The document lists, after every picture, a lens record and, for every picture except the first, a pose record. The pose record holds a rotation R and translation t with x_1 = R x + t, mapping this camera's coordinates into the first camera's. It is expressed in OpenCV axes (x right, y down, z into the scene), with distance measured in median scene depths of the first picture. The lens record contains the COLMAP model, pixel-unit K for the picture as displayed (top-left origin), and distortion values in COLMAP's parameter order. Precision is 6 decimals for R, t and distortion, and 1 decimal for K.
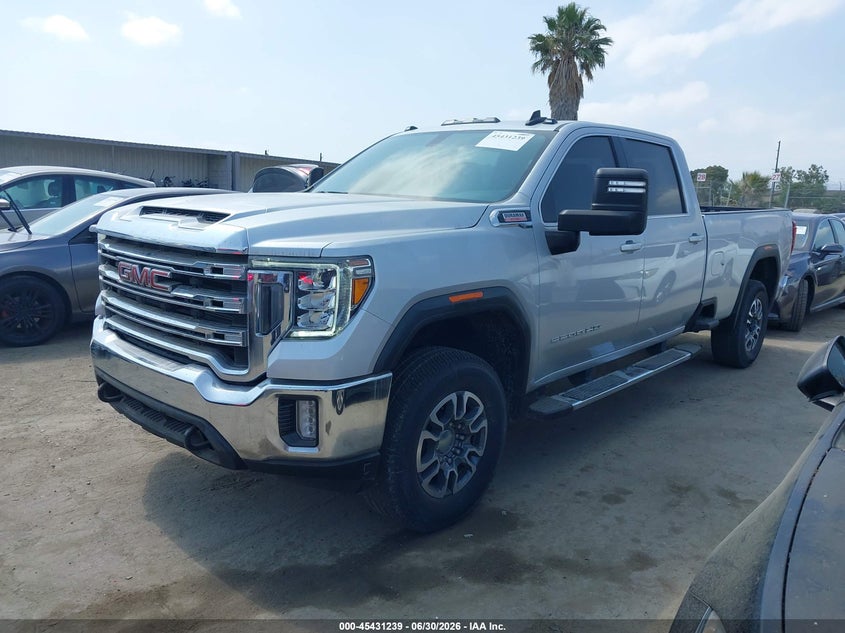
lens RADIAL K [[649.5, 0, 421.4], [0, 649.5, 318.0], [0, 0, 1]] dist [0.049764, -0.014965]
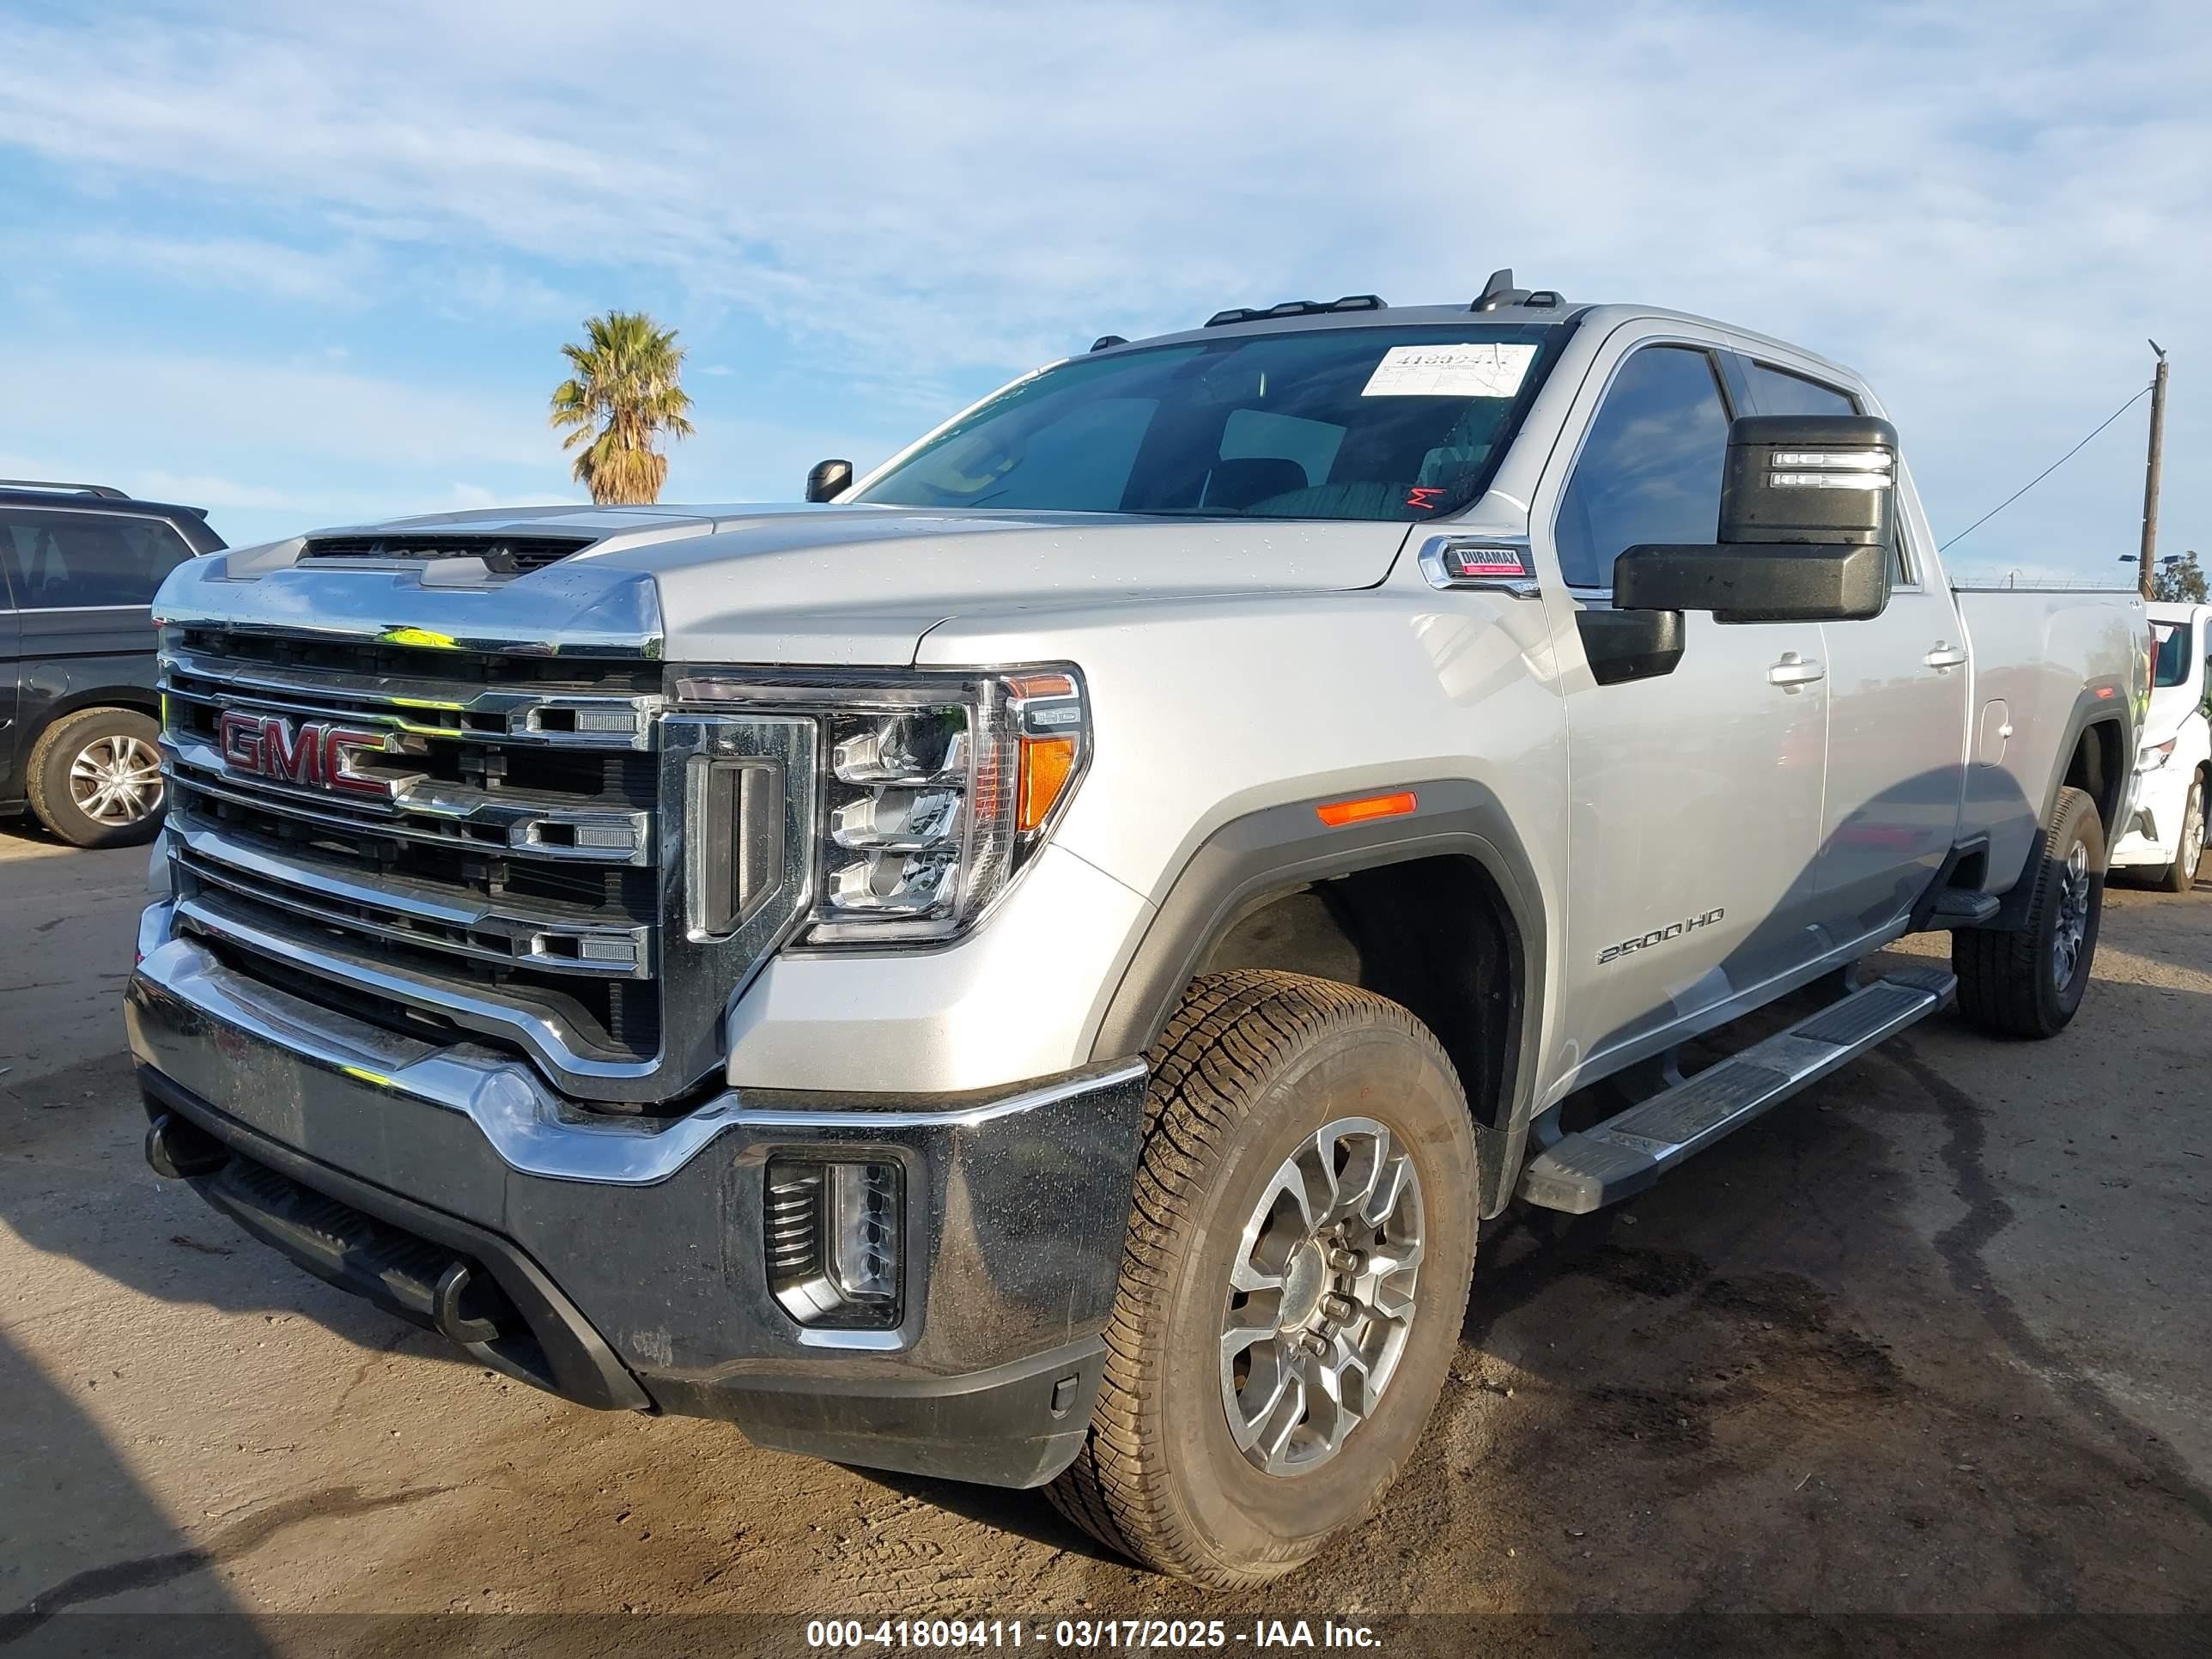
lens RADIAL K [[1700.1, 0, 1110.4], [0, 1700.1, 785.7], [0, 0, 1]] dist [0.049764, -0.014965]
pose [[0.999539, -0.012385, 0.027704, -0.070872], [0.014498, 0.996893, -0.077424, 0.016466], [-0.026659, 0.077790, 0.996613, 0.191472]]
